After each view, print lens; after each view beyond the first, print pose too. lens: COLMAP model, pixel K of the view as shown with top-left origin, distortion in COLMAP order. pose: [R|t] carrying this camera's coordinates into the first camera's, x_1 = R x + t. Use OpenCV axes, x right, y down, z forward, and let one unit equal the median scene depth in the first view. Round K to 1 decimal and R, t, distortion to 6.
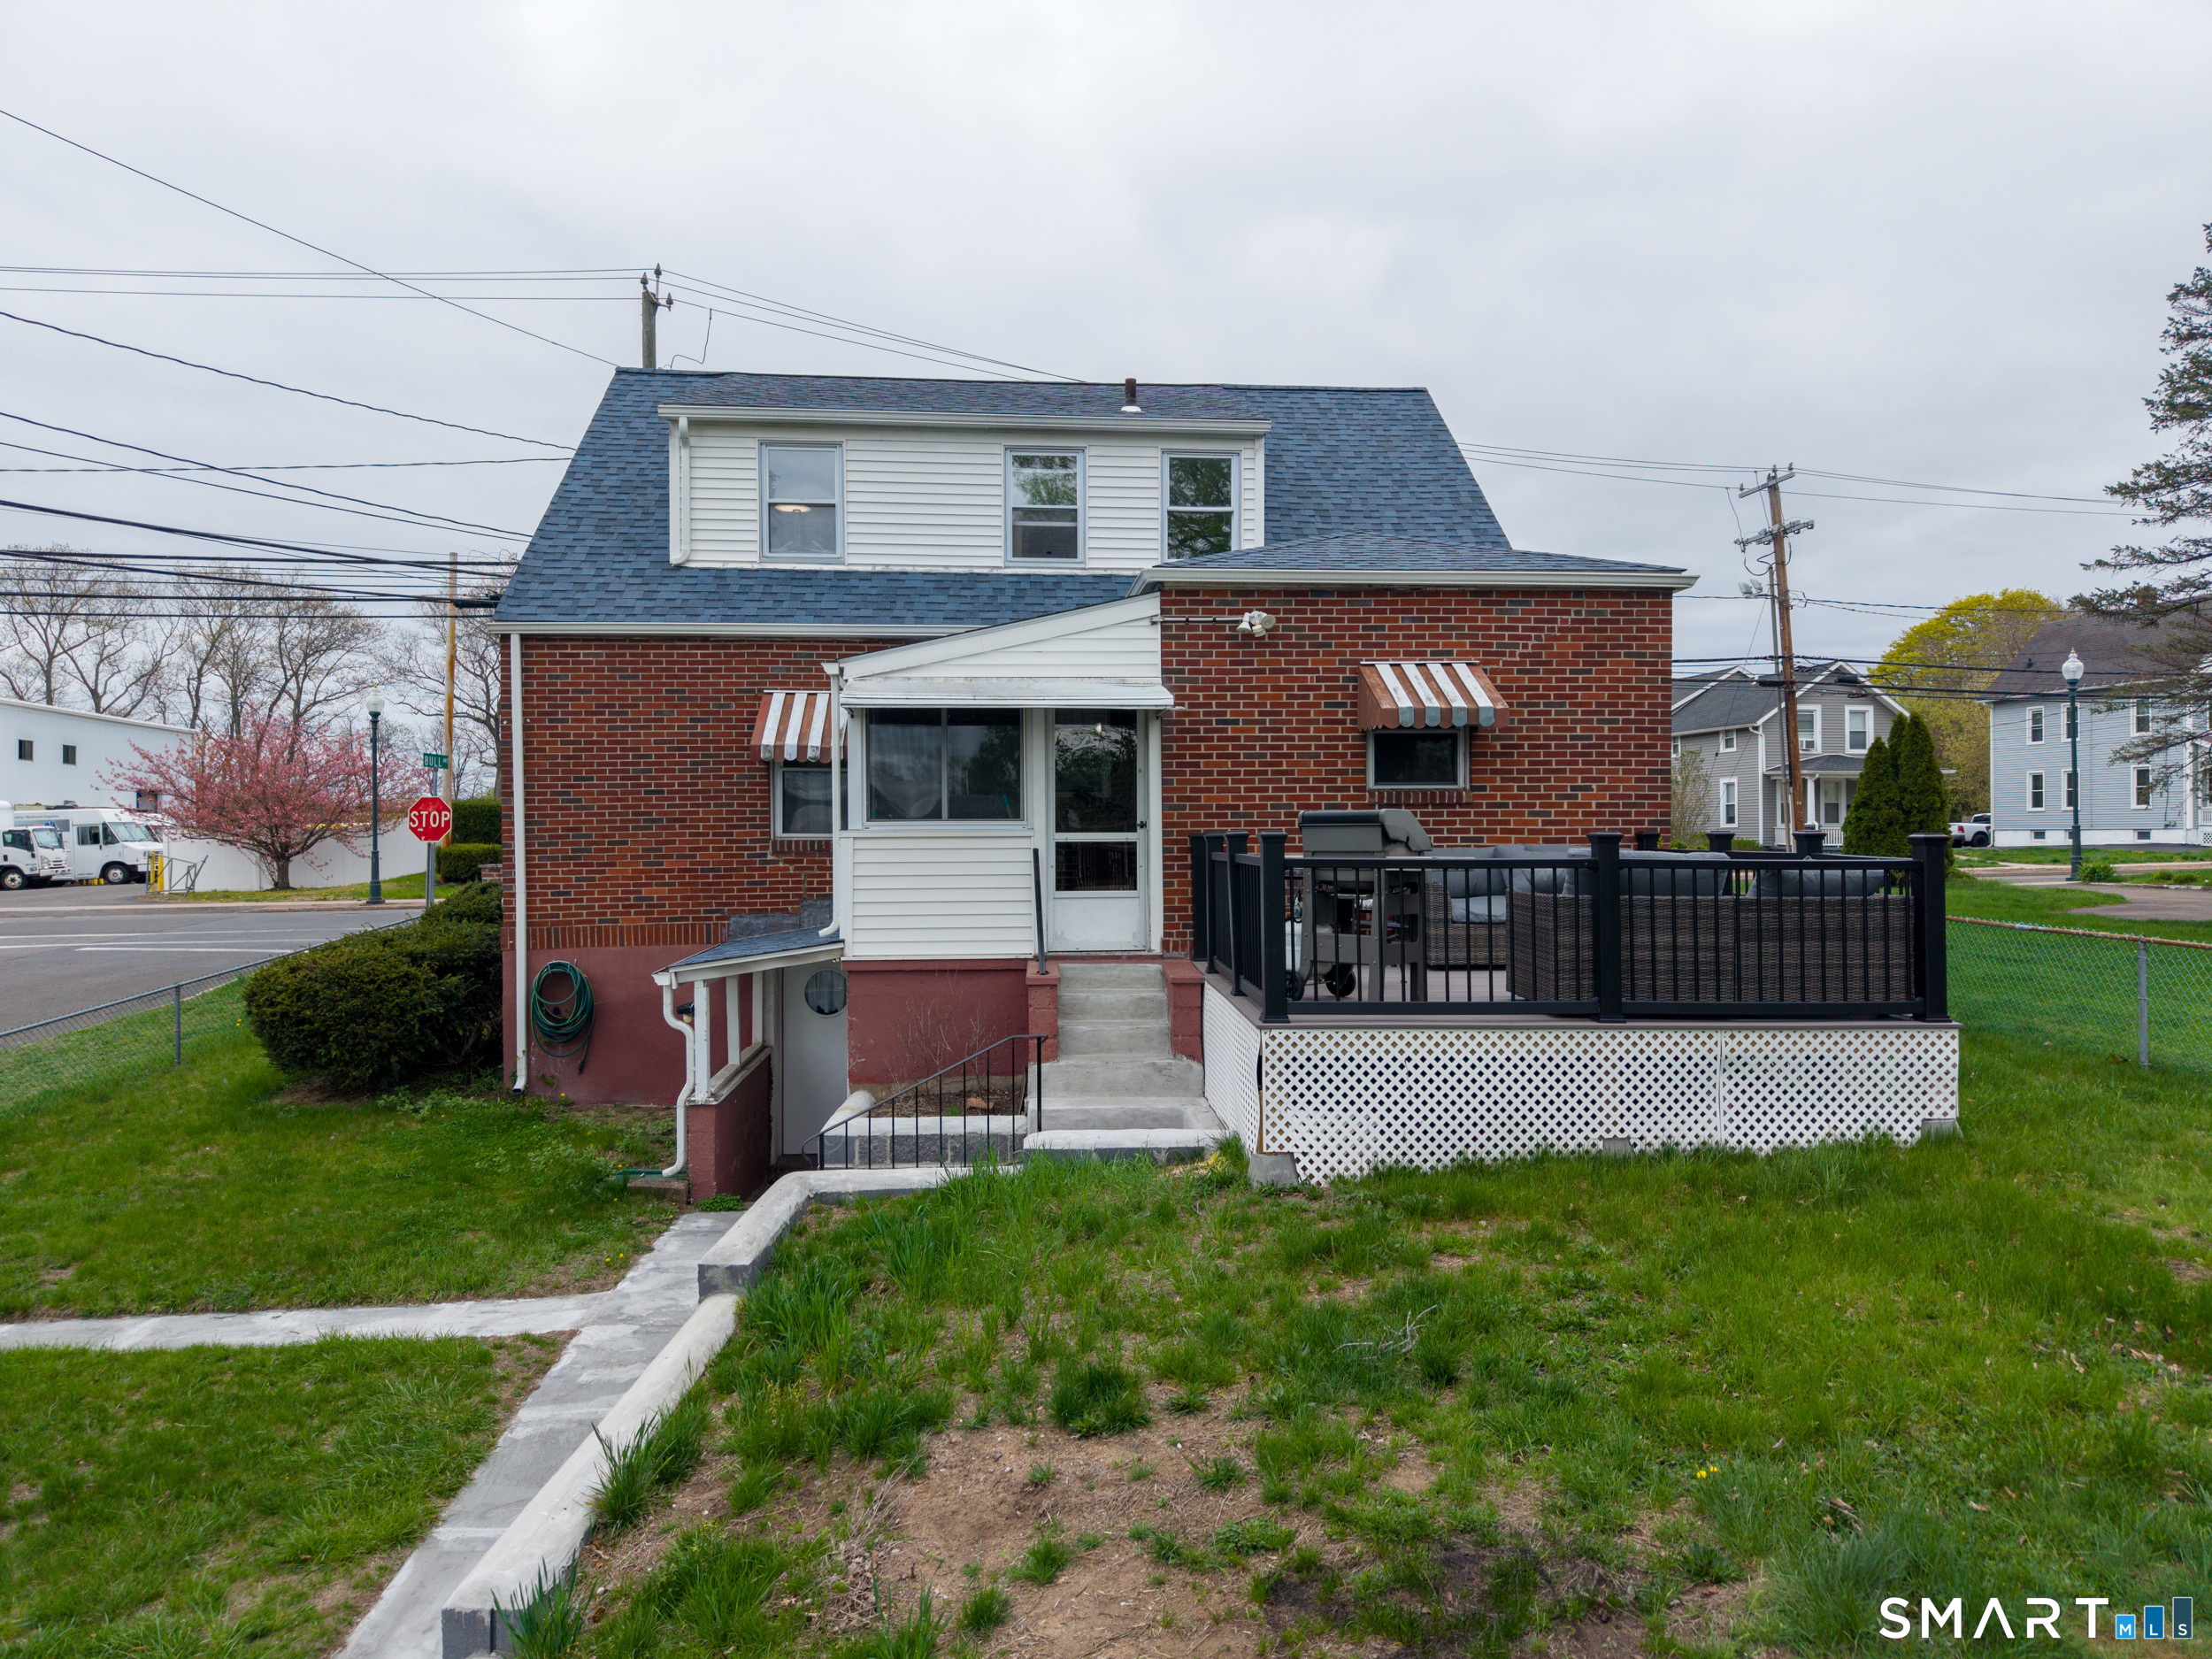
lens RADIAL K [[1487.6, 0, 1106.0], [0, 1487.6, 829.5], [0, 0, 1]] dist [0.064149, -0.081884]
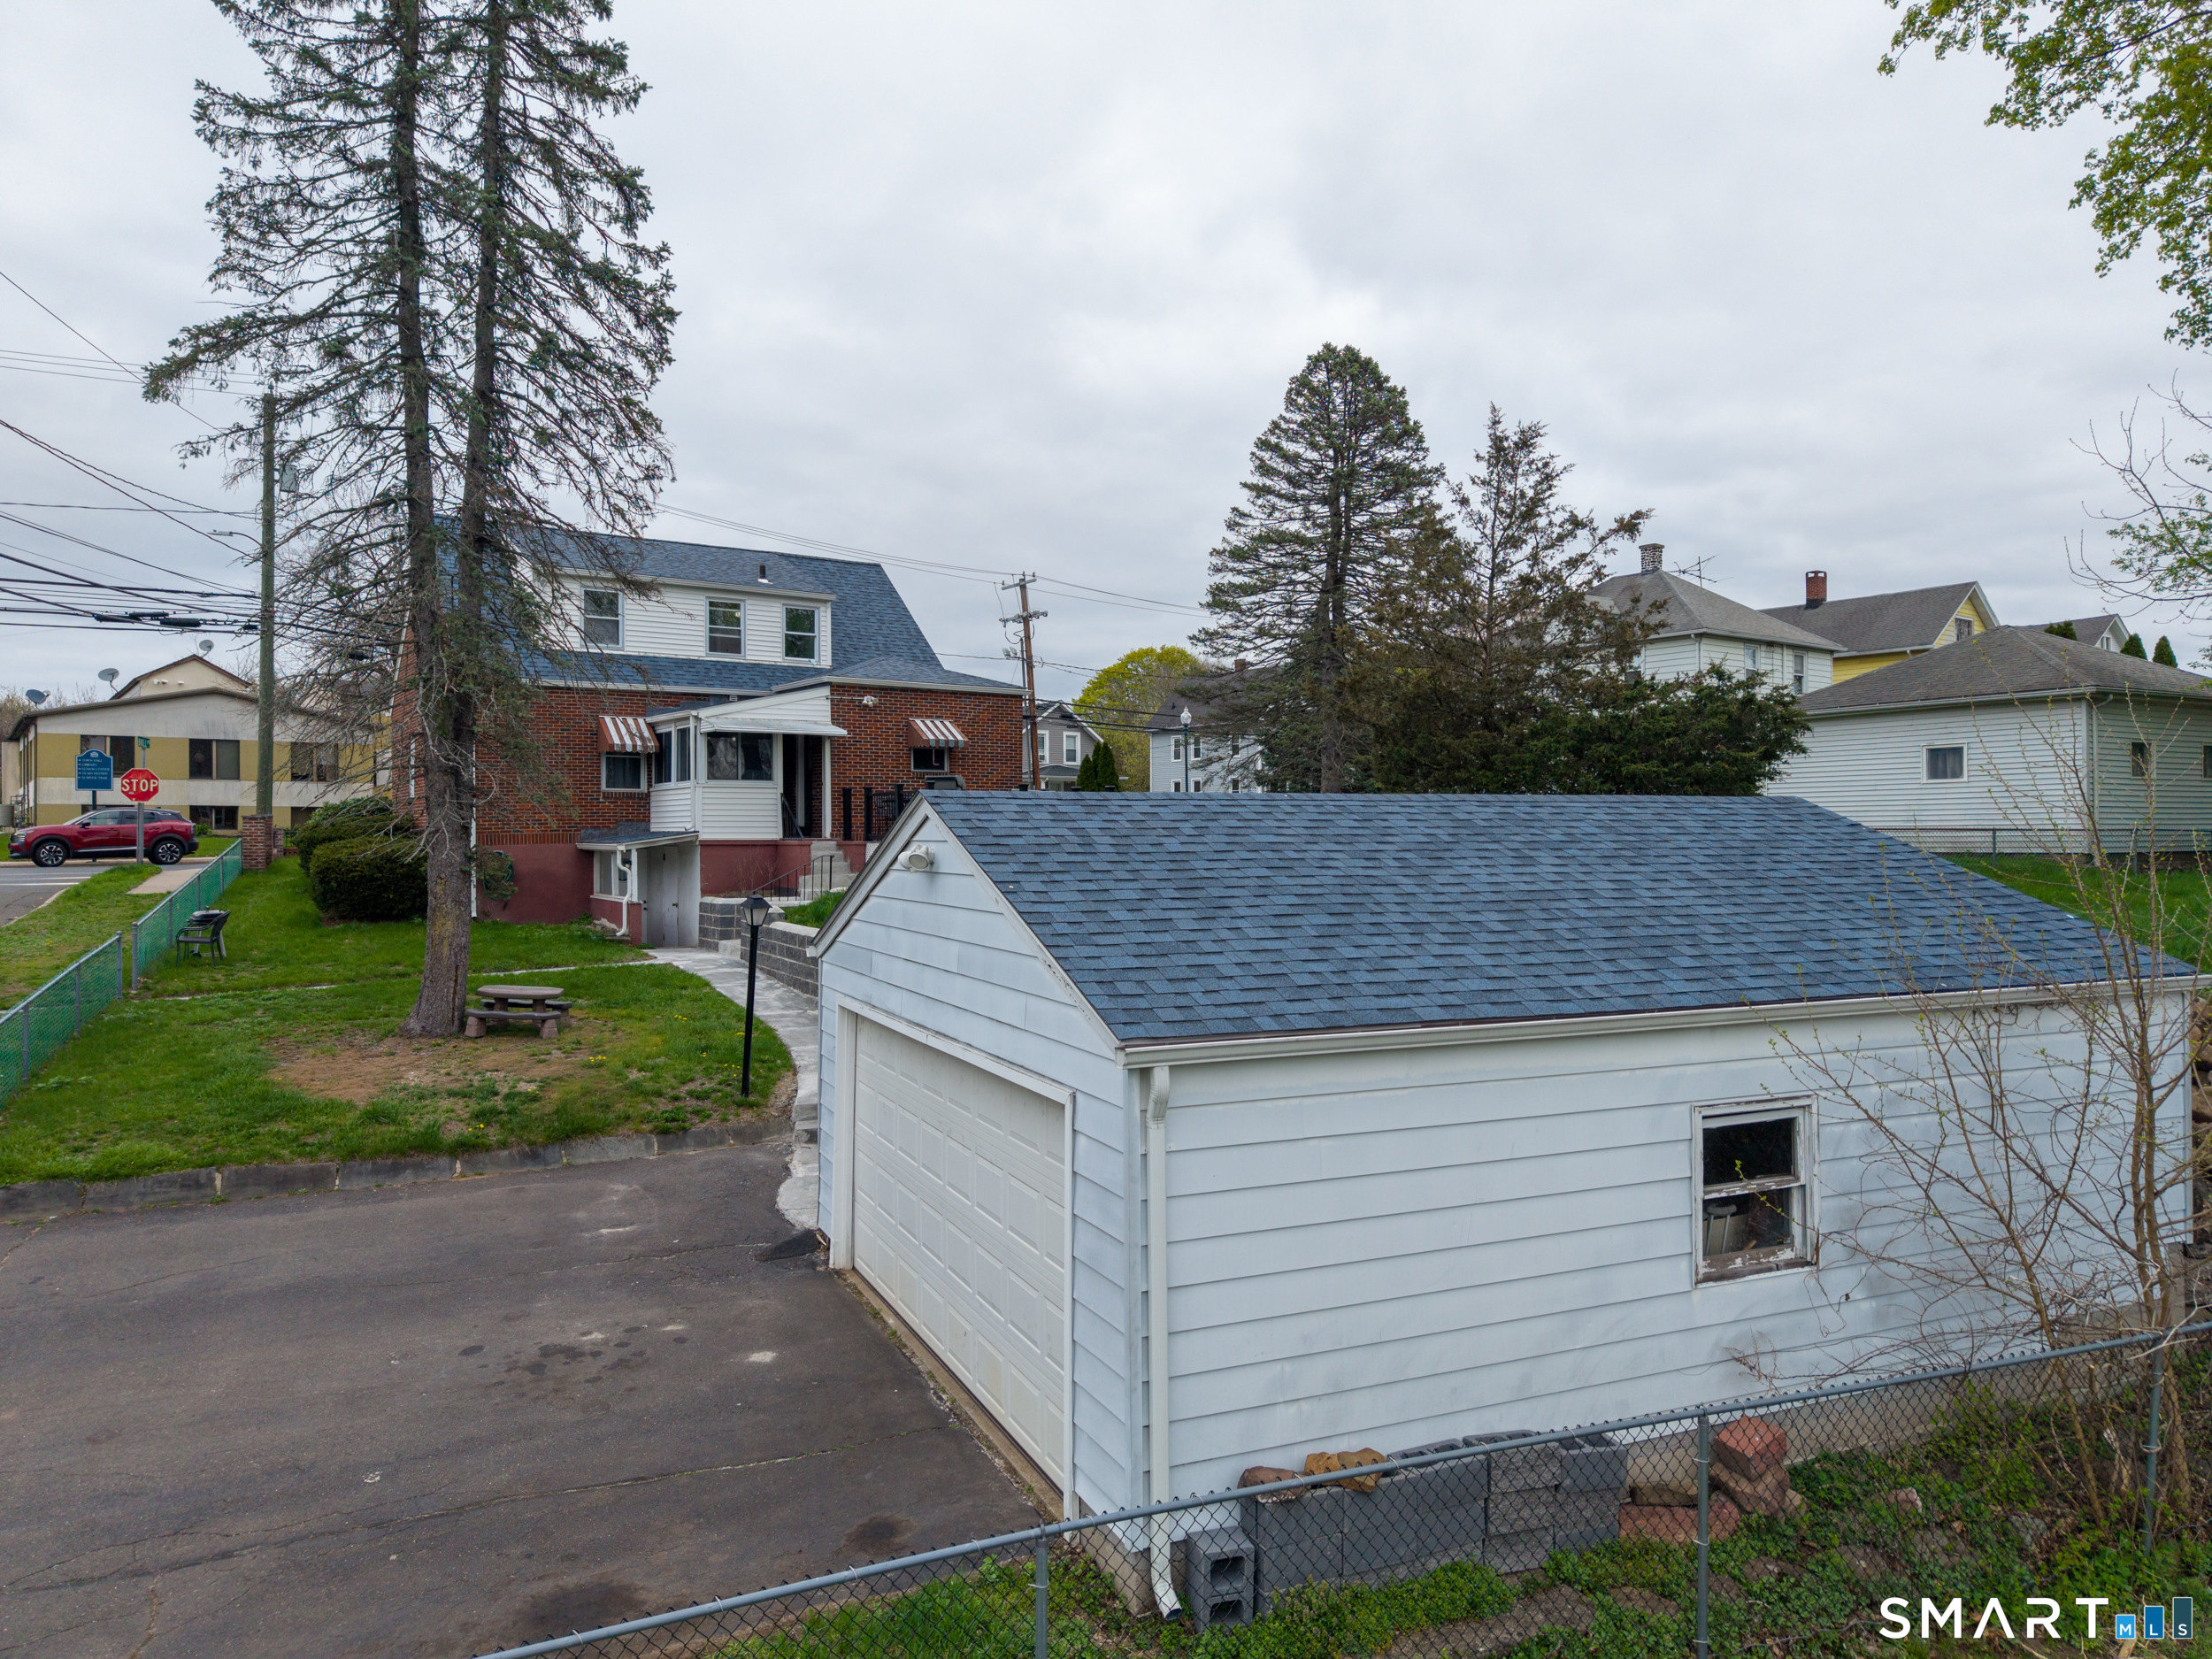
lens RADIAL K [[1487.6, 0, 1106.0], [0, 1487.6, 829.5], [0, 0, 1]] dist [0.064149, -0.081884]
pose [[0.879953, 0.004189, 0.475042, -0.691314], [-0.003143, 0.999991, -0.002996, 0.073216], [-0.475050, 0.001143, 0.879958, -1.272151]]
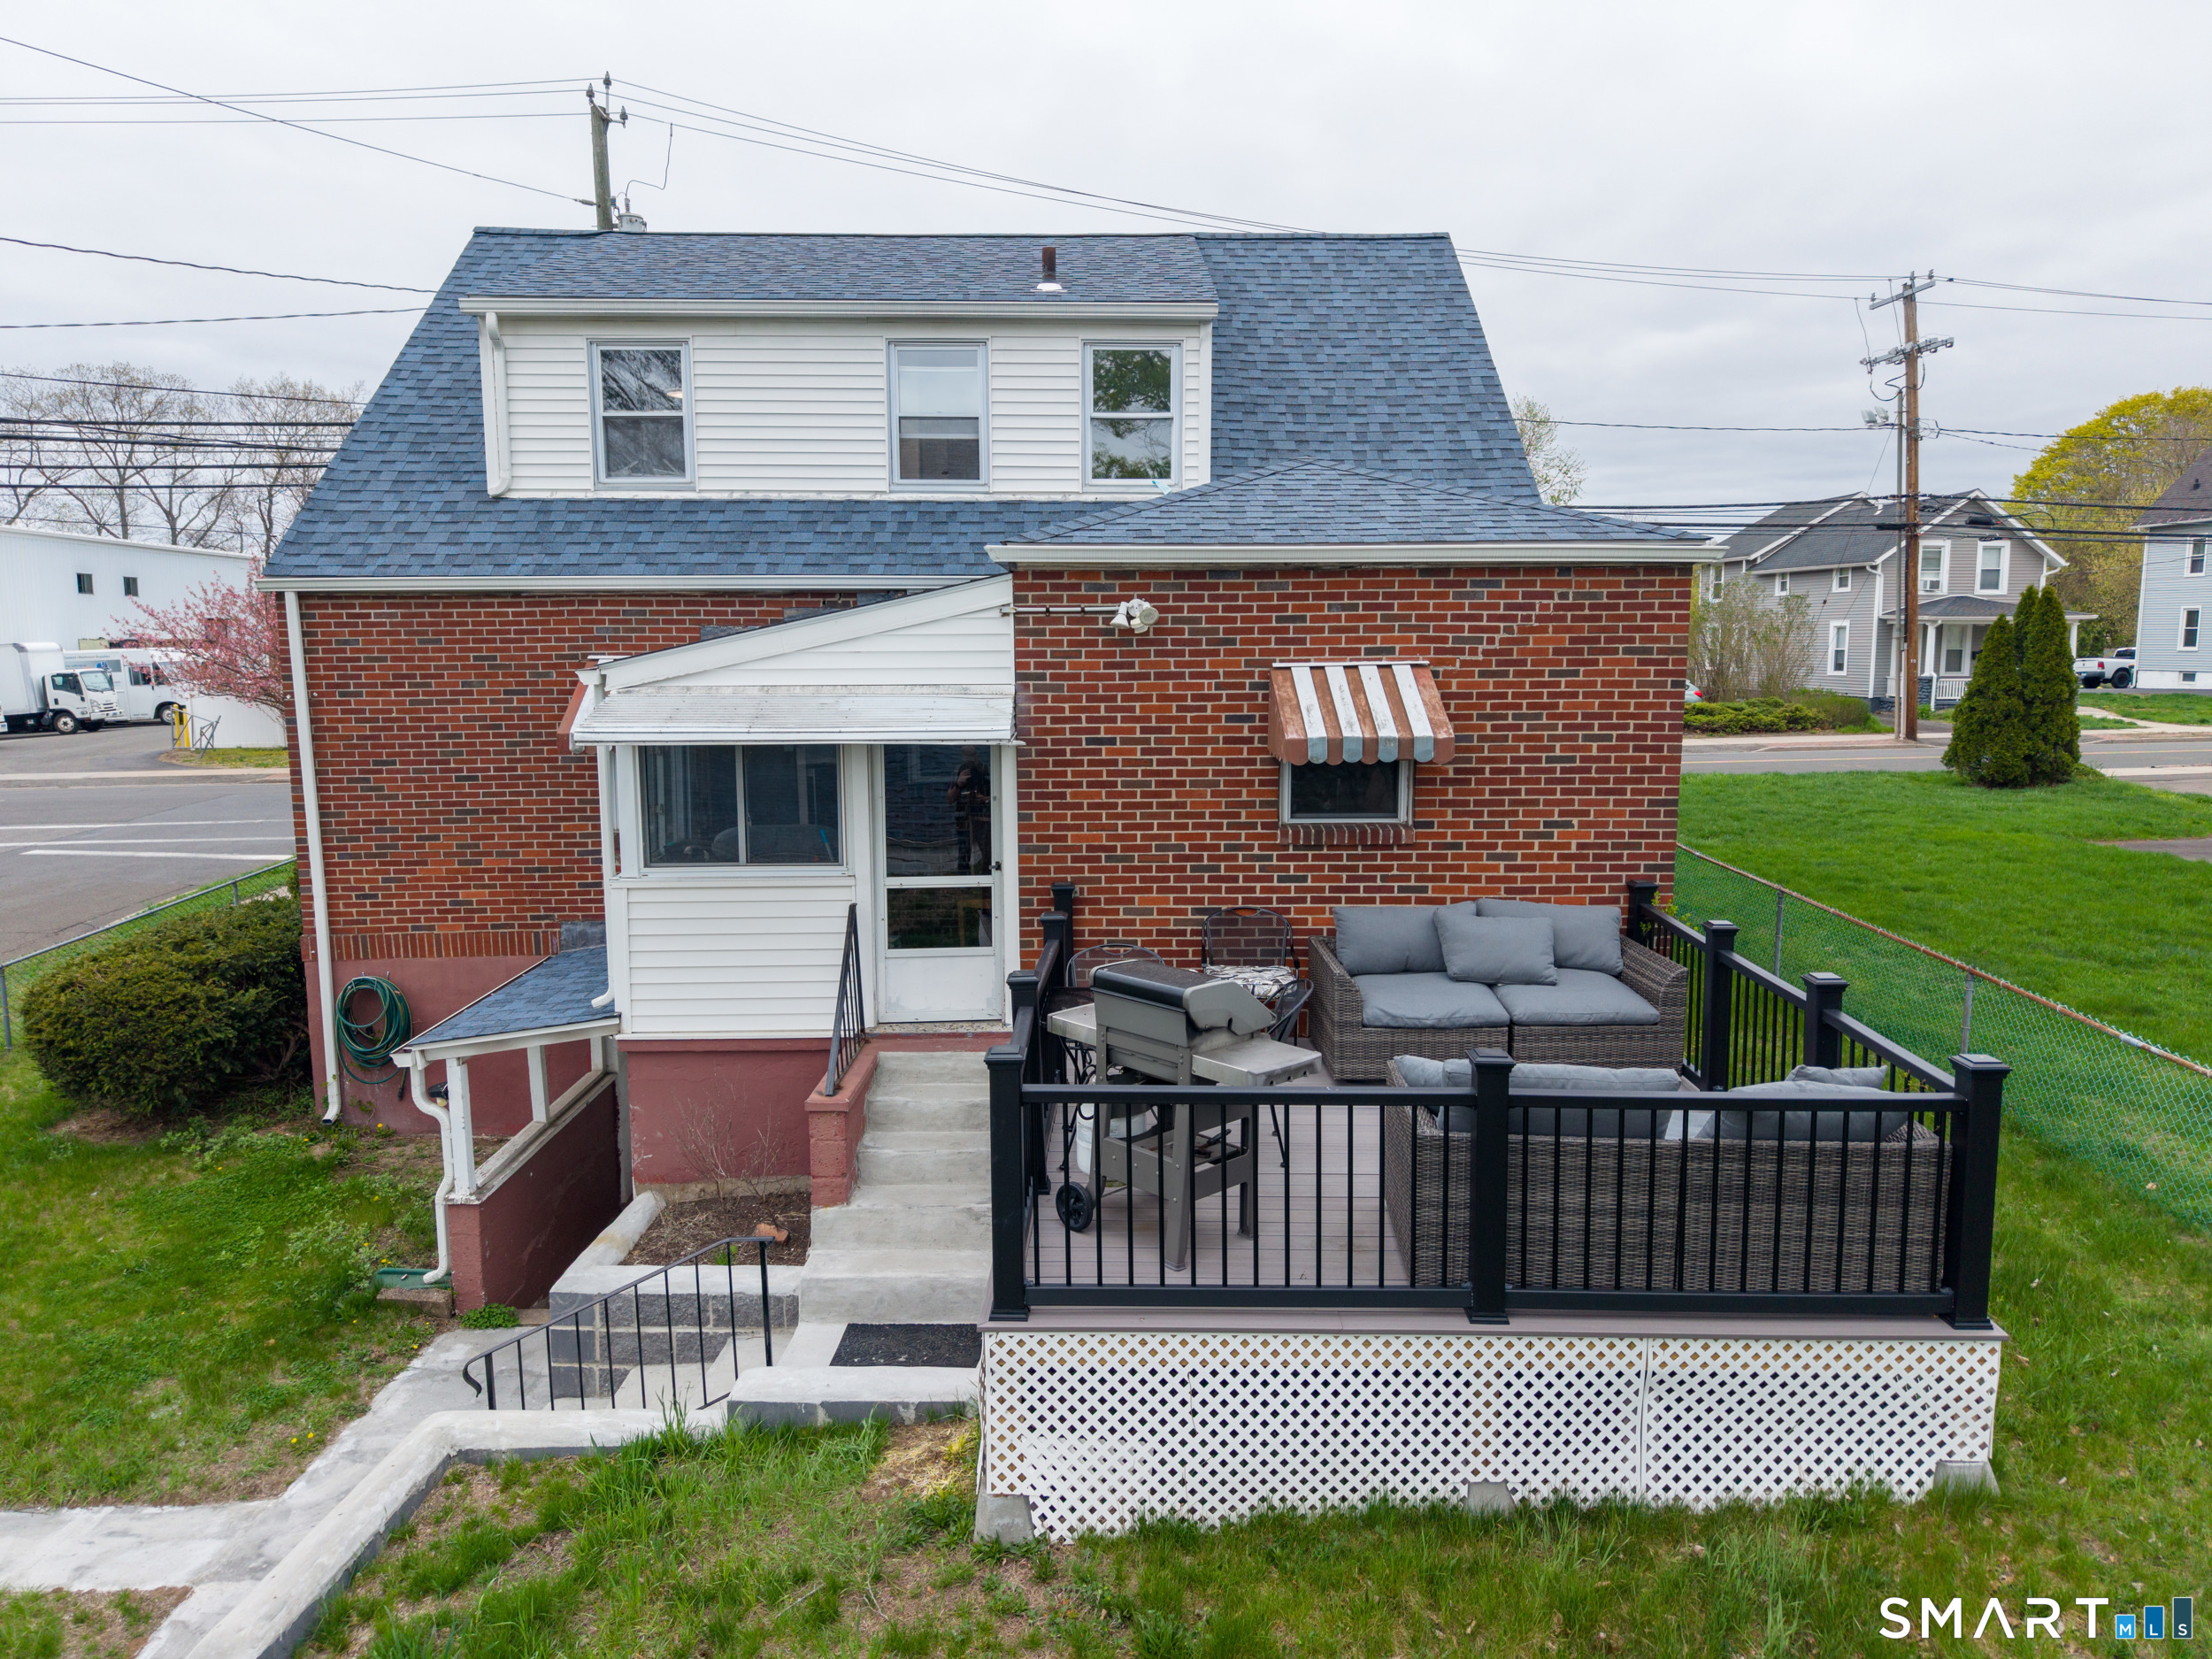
lens RADIAL K [[1480.8, 0, 1104.9], [0, 1480.8, 835.4], [0, 0, 1]] dist [0.067315, -0.076717]
pose [[0.997712, 0.010067, -0.066847, 0.135147], [-0.000913, 0.990767, 0.135570, -0.127584], [0.067595, -0.135199, 0.988510, 0.218522]]
